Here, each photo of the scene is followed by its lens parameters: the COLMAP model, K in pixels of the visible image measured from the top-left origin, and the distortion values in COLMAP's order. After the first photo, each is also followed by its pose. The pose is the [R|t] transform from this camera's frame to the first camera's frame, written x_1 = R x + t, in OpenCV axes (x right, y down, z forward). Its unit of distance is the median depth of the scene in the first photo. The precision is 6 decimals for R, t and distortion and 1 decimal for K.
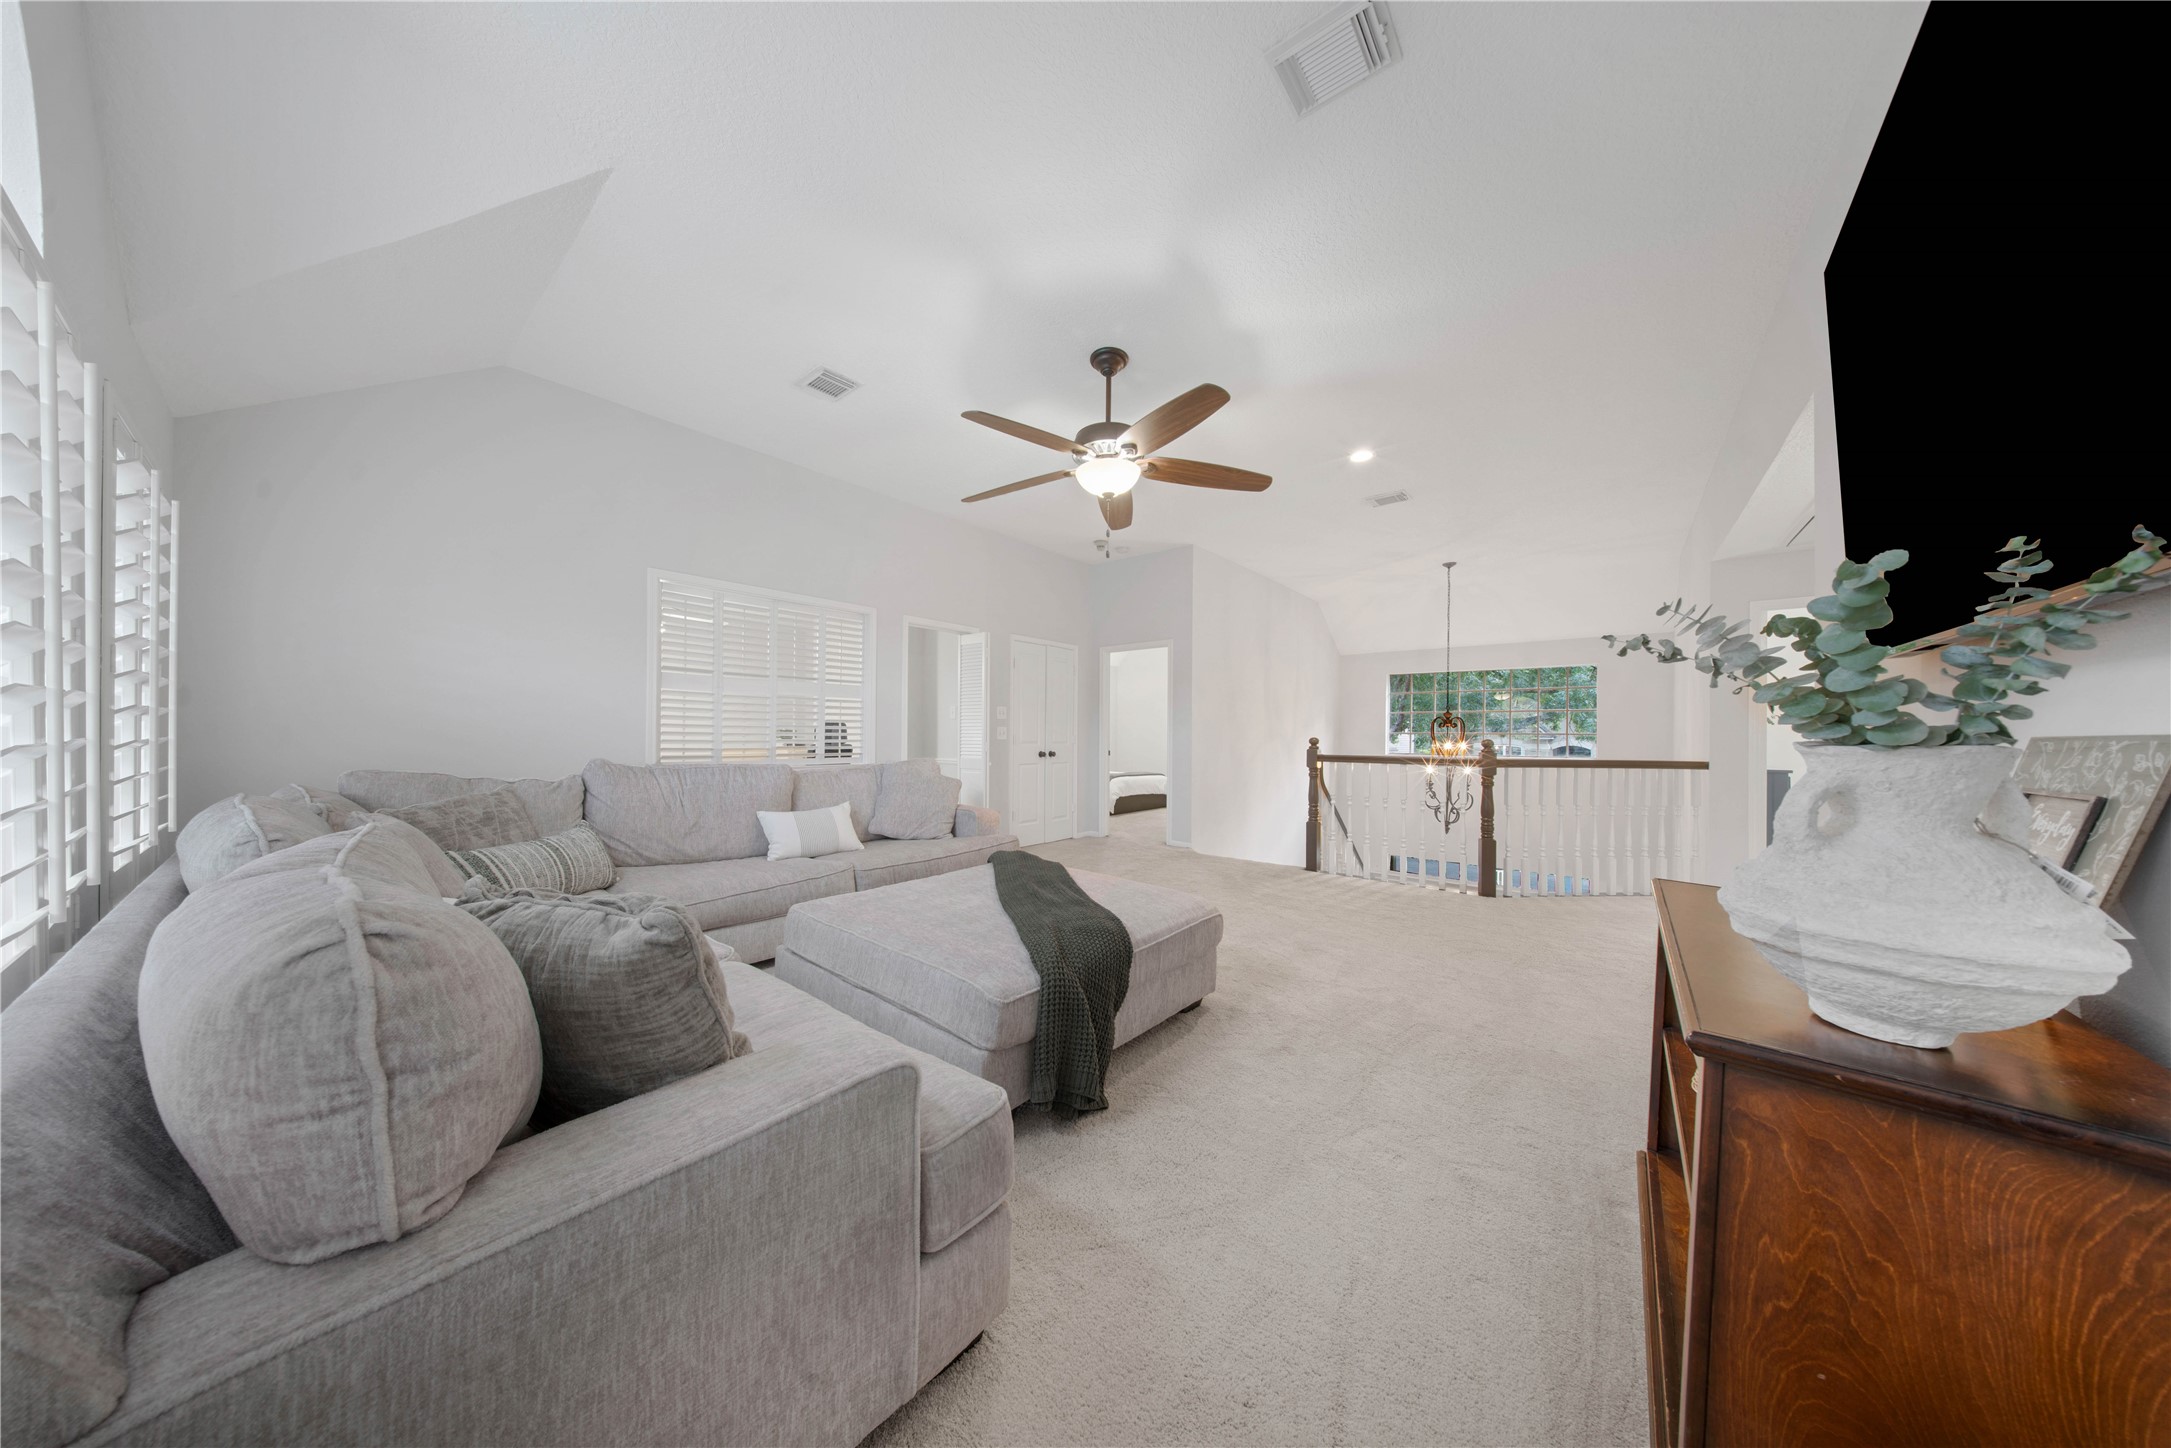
lens RADIAL K [[660.1, 0, 1079.1], [0, 660.1, 728.4], [0, 0, 1]] dist [0.006420, -0.000981]
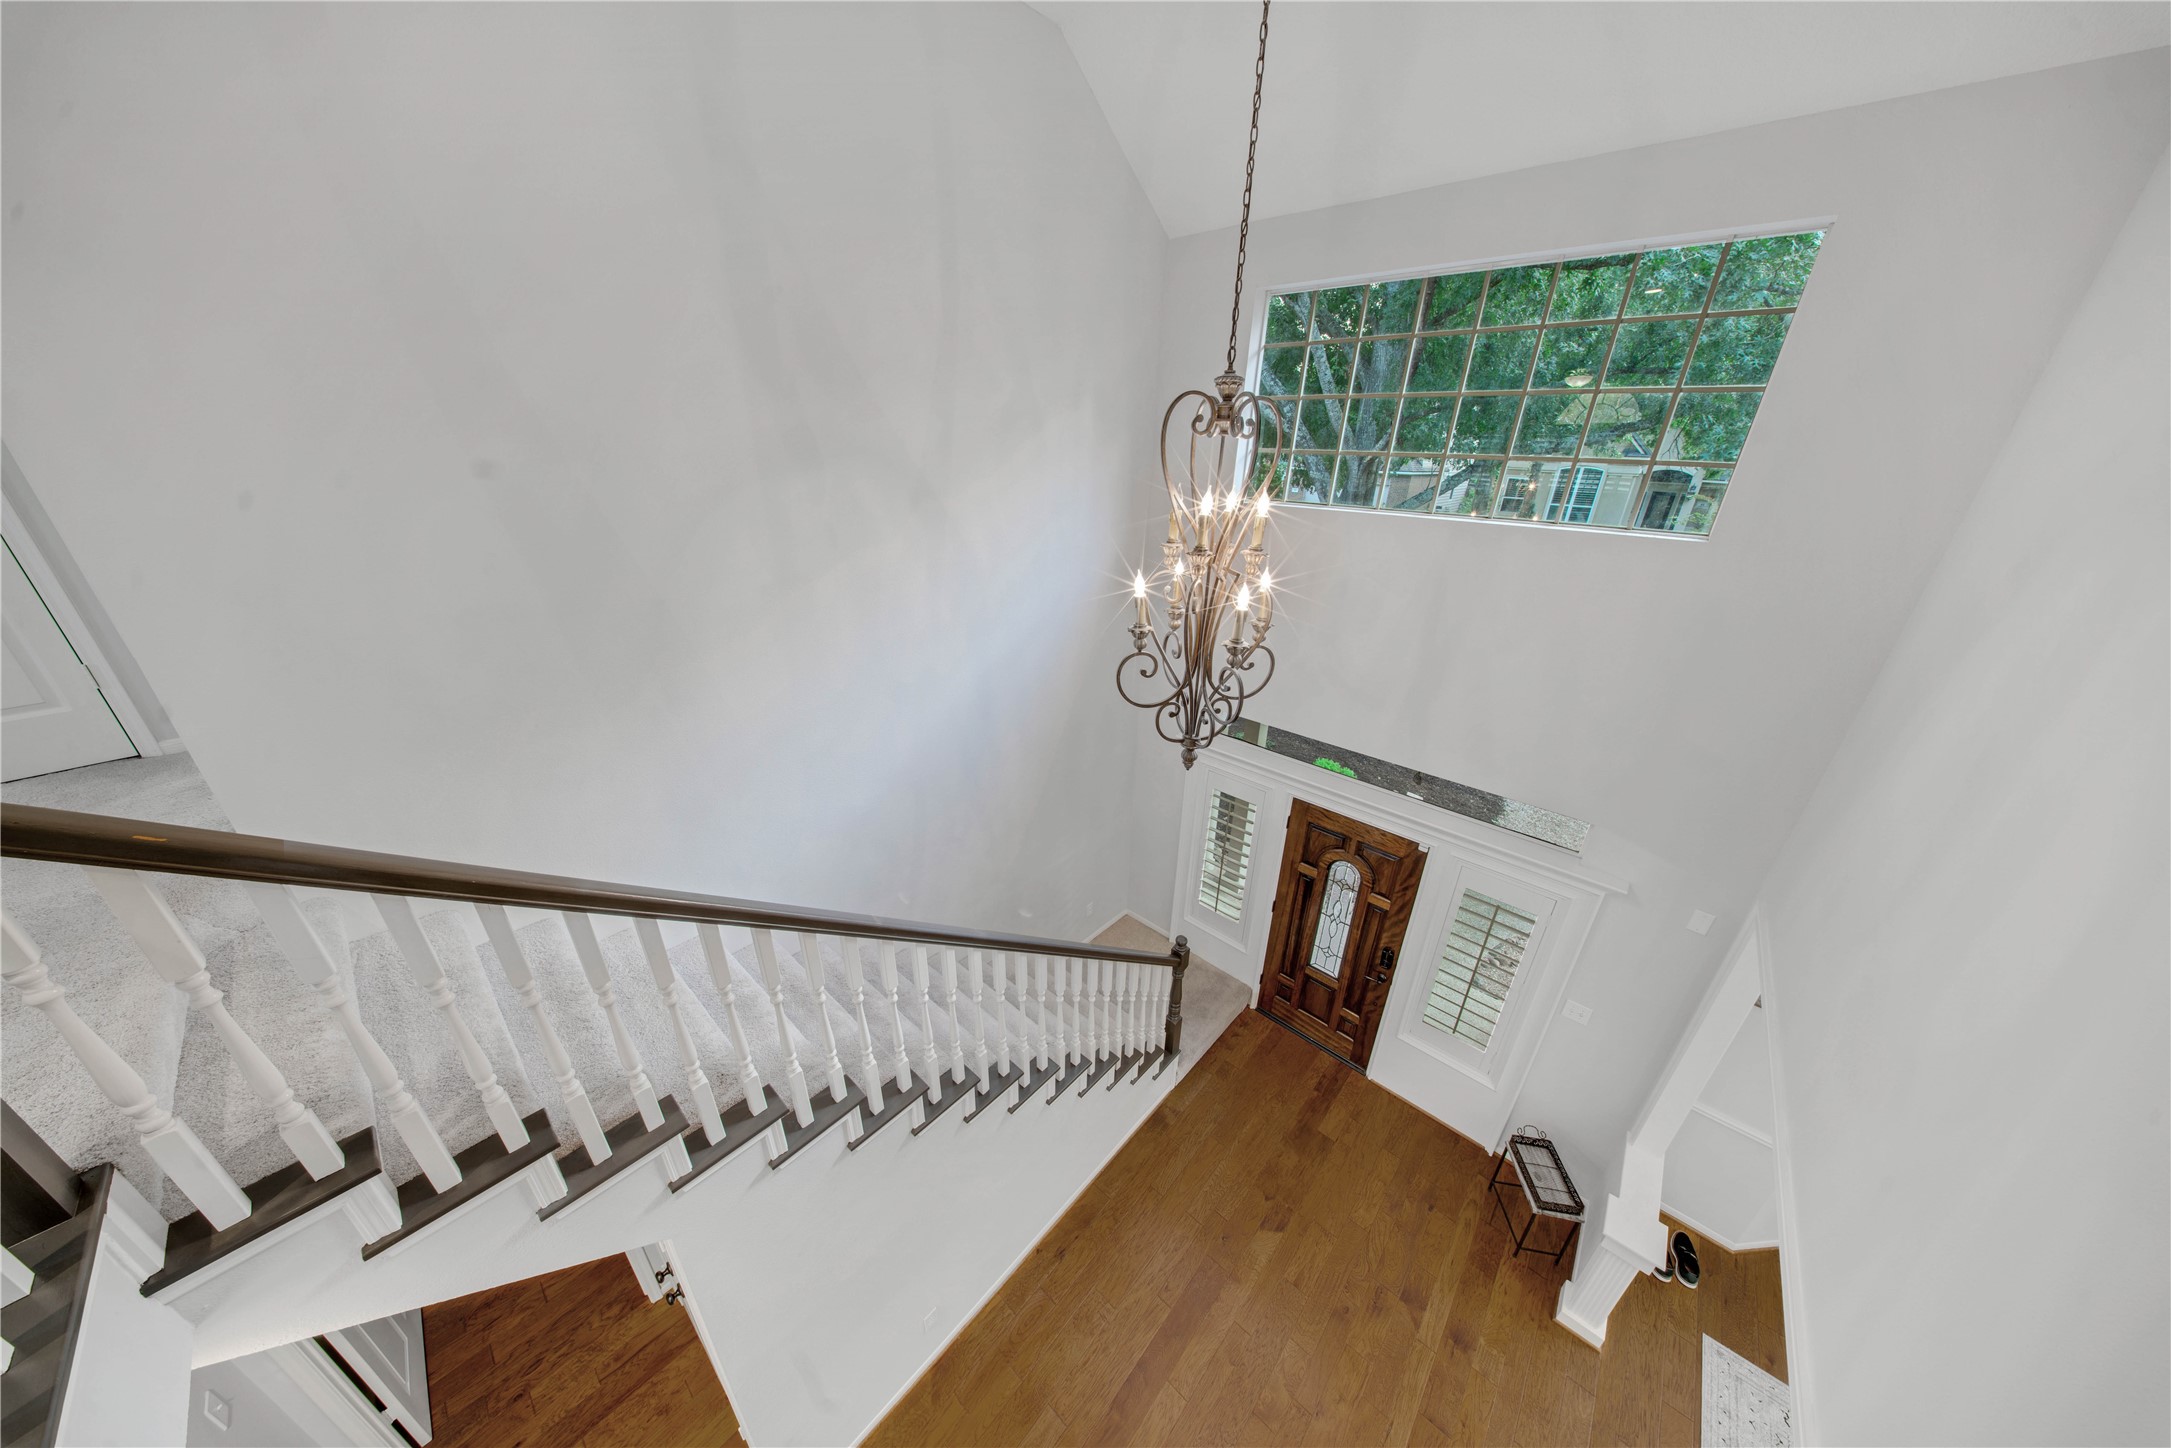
lens RADIAL K [[660.1, 0, 1086.6], [0, 660.1, 732.6], [0, 0, 1]] dist [0.006420, -0.000981]
pose [[0.998685, 0.038457, -0.033910, 0.240680], [-0.021002, 0.910180, 0.413679, -0.000290], [0.046773, -0.412423, 0.909791, 0.324133]]
